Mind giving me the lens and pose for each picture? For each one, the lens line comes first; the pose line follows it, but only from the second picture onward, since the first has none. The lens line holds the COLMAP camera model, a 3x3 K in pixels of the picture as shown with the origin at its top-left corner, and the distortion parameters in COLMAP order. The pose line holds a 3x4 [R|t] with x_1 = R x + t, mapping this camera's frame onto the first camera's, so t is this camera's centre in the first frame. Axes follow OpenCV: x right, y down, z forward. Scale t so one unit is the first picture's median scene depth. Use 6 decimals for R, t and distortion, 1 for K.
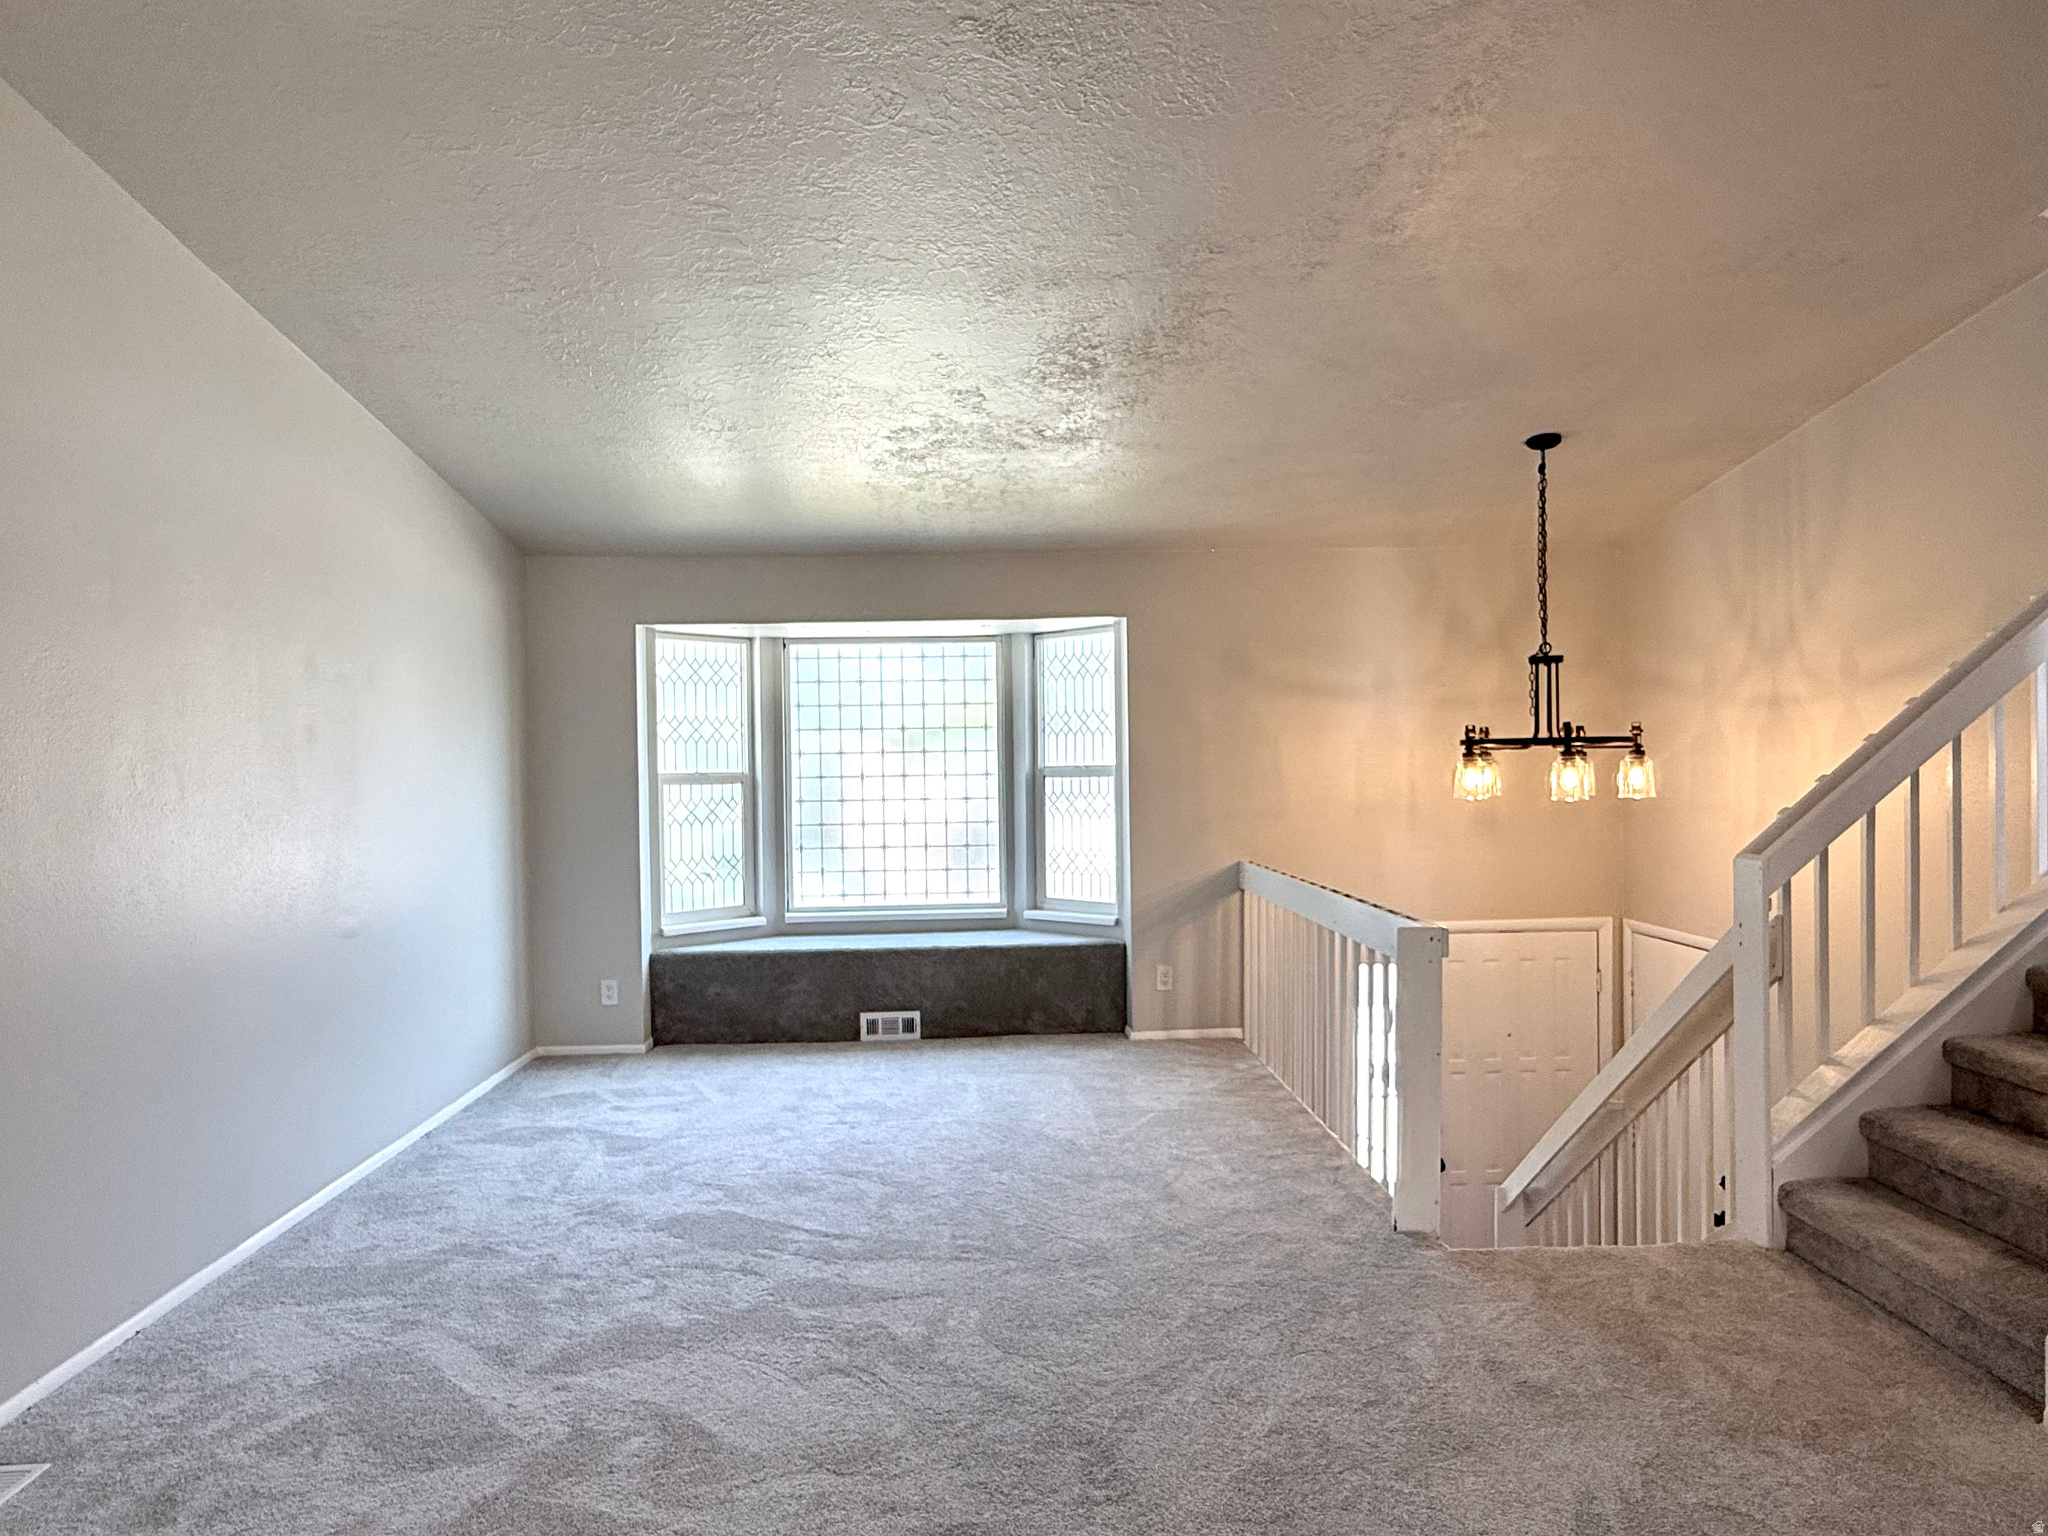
lens RADIAL K [[1234.3, 0, 1022.5], [0, 1234.3, 767.3], [0, 0, 1]] dist [0.005365, 0.002179]
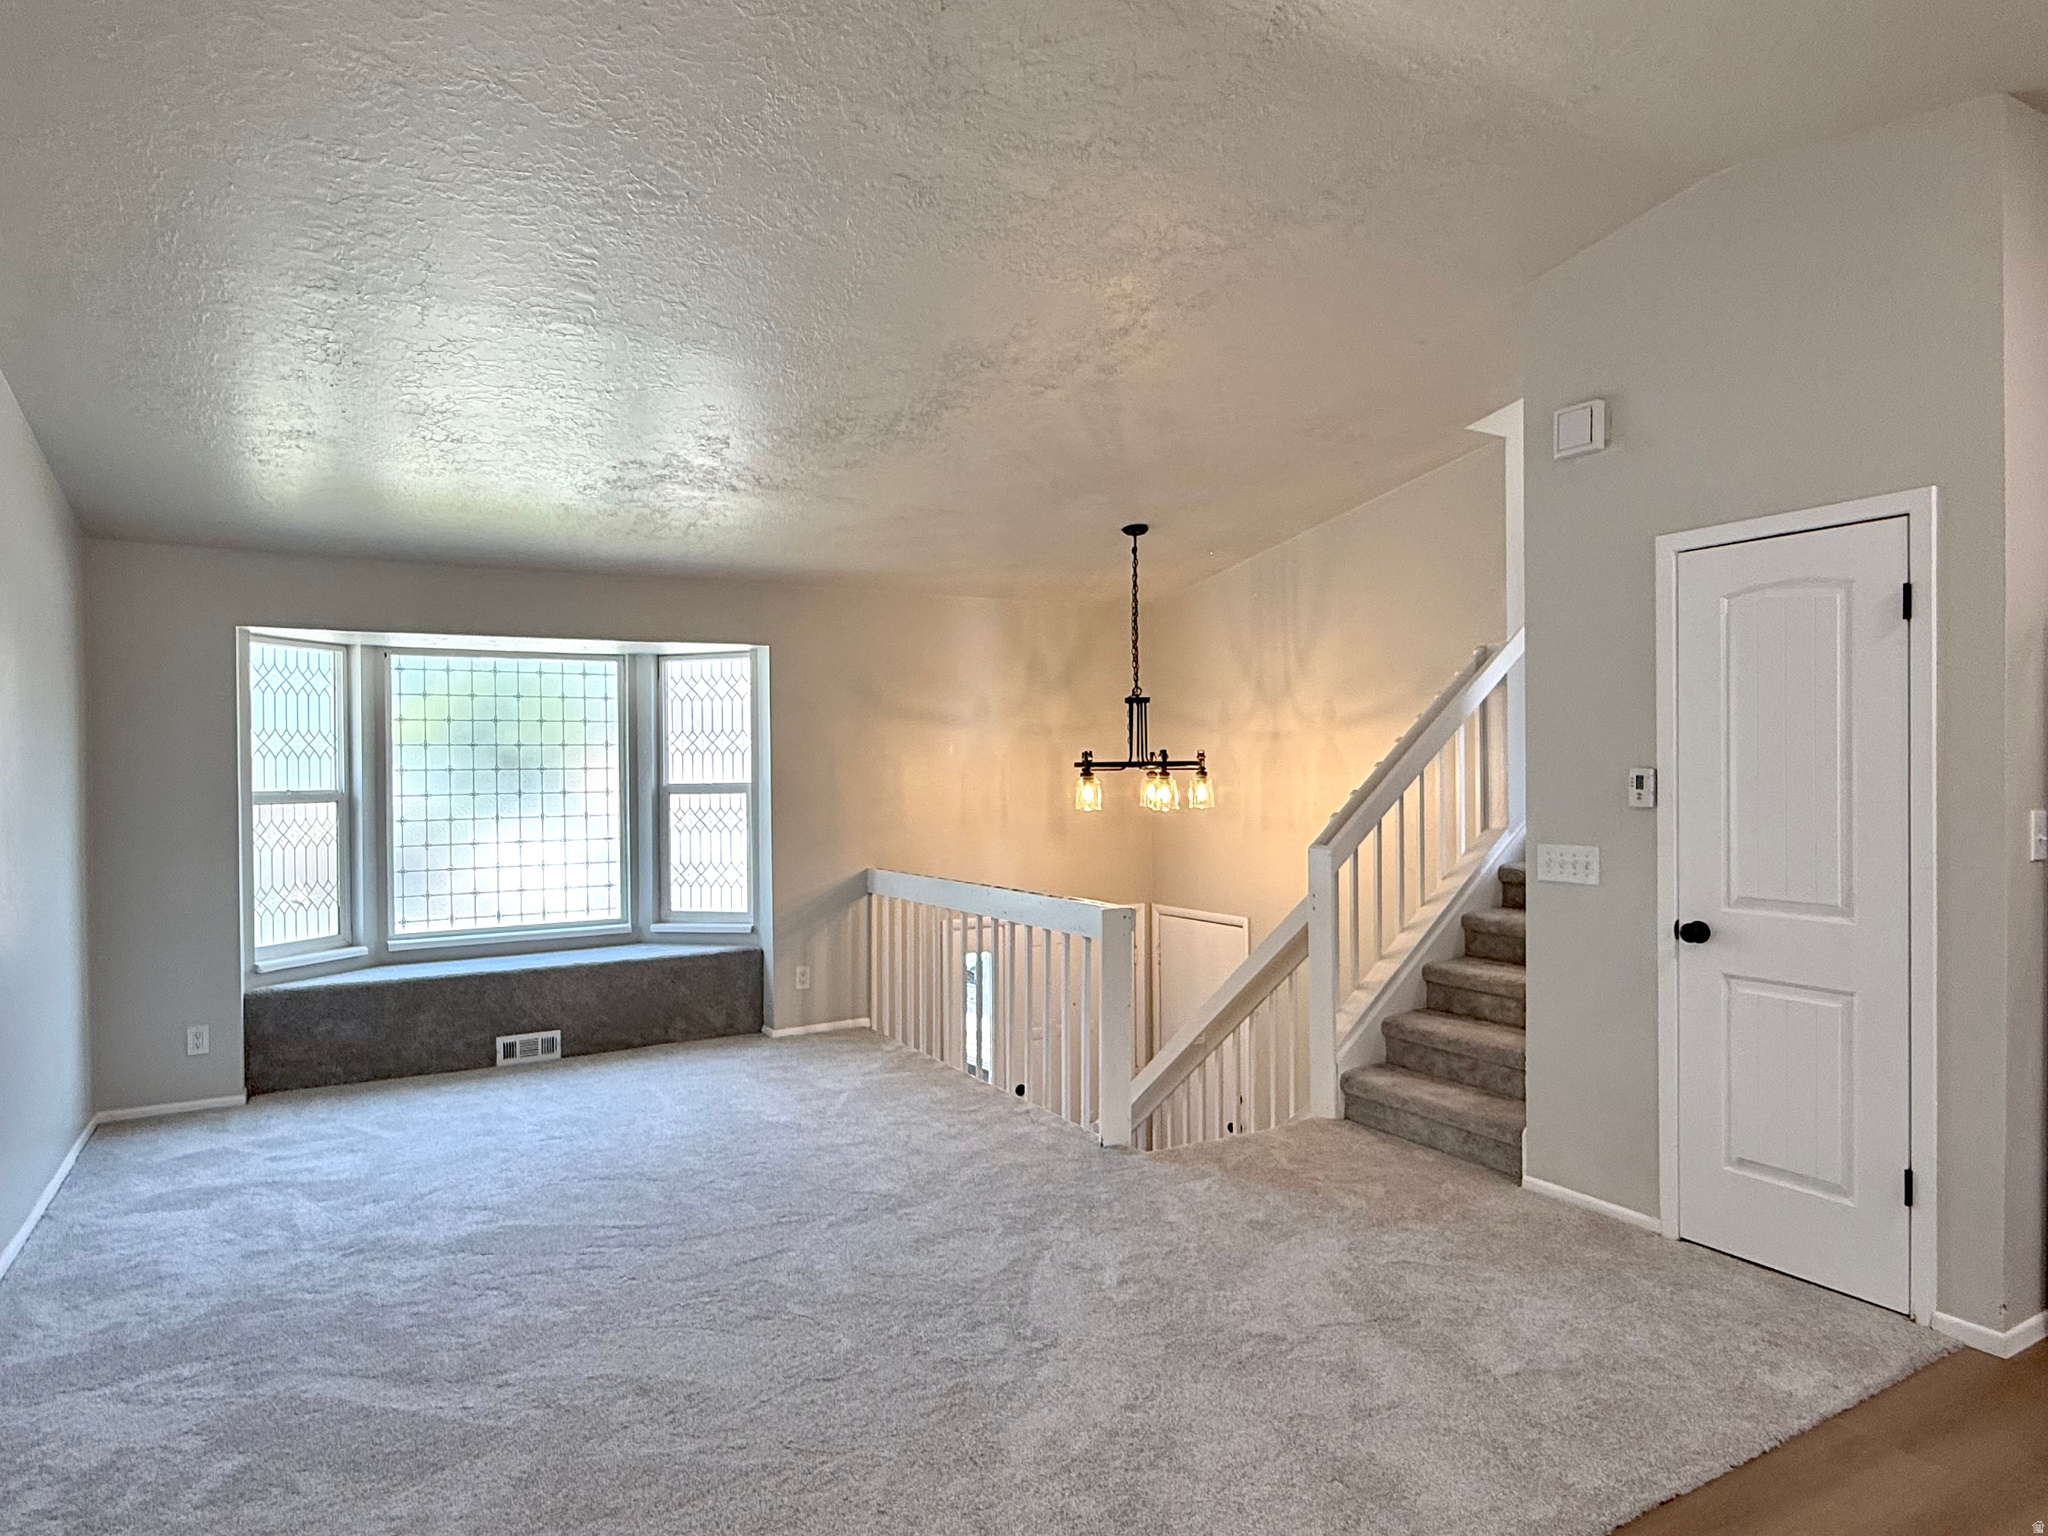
lens RADIAL K [[1234.3, 0, 1026.1], [0, 1234.3, 768.4], [0, 0, 1]] dist [0.005365, 0.002179]
pose [[0.883957, 0.005168, 0.467540, -0.286174], [0.000768, 0.999922, -0.012504, -0.000740], [-0.467568, 0.011412, 0.883883, -0.076734]]
